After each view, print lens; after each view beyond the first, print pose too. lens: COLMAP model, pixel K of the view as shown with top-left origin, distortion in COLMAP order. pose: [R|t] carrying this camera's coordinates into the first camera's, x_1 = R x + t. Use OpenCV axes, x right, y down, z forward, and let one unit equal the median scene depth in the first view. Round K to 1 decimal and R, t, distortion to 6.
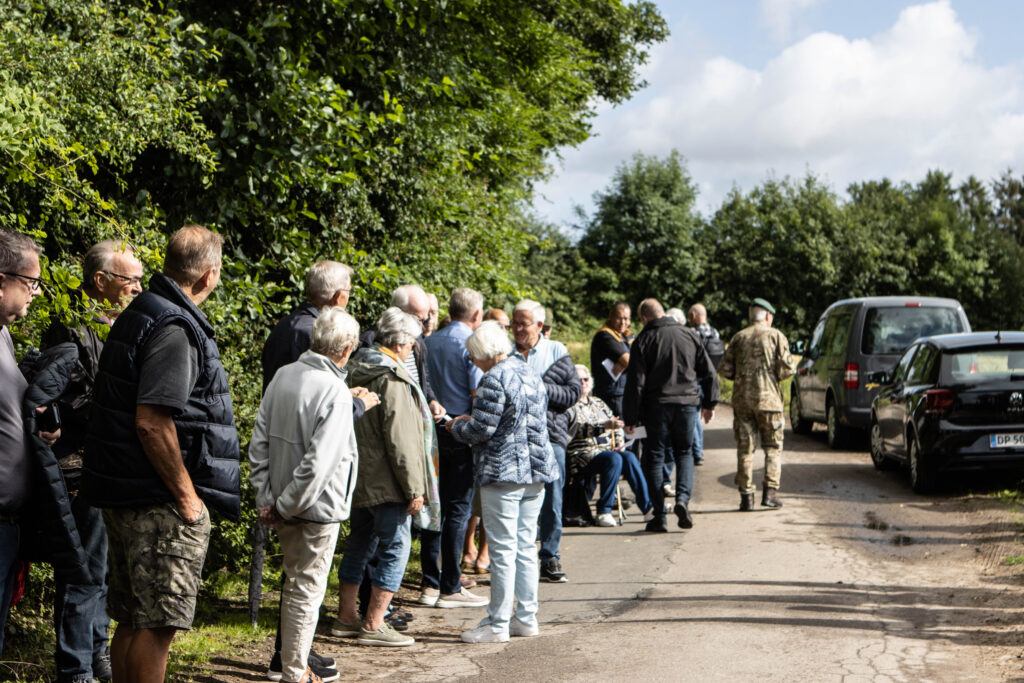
lens RADIAL K [[2104.4, 0, 512.0], [0, 2104.4, 341.5], [0, 0, 1]] dist [-0.007734, 0.084609]
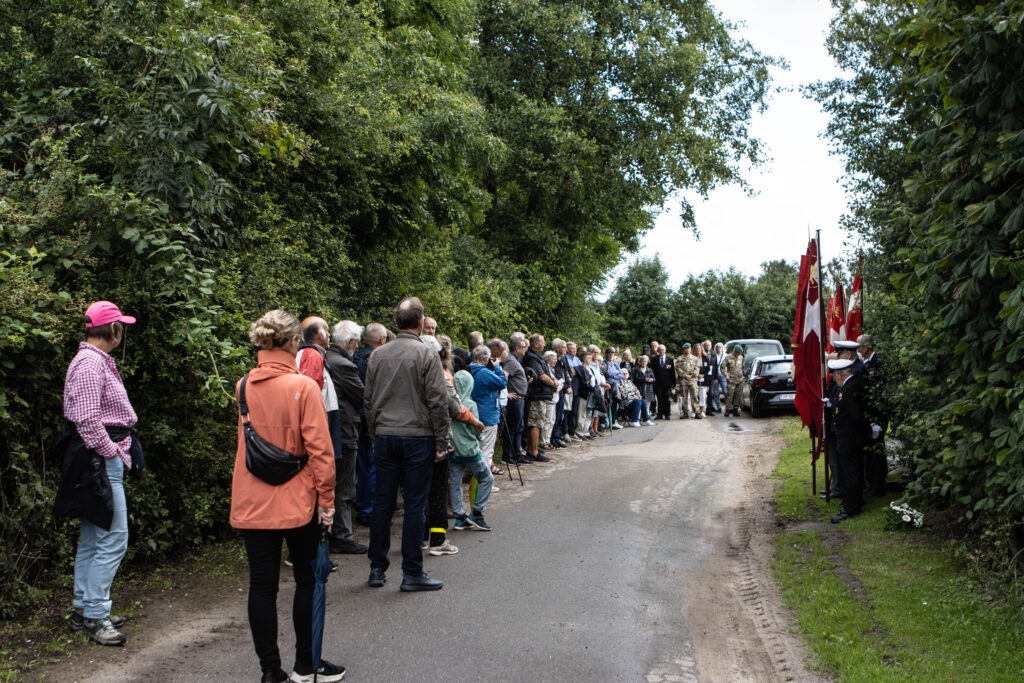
lens RADIAL K [[1274.1, 0, 511.7], [0, 1274.1, 371.3], [0, 0, 1]] dist [0.245587, 0.001783]
pose [[0.999319, -0.005520, -0.036484, -0.009981], [0.005955, 0.999912, 0.011822, -0.001131], [0.036415, -0.012031, 0.999264, -0.126295]]
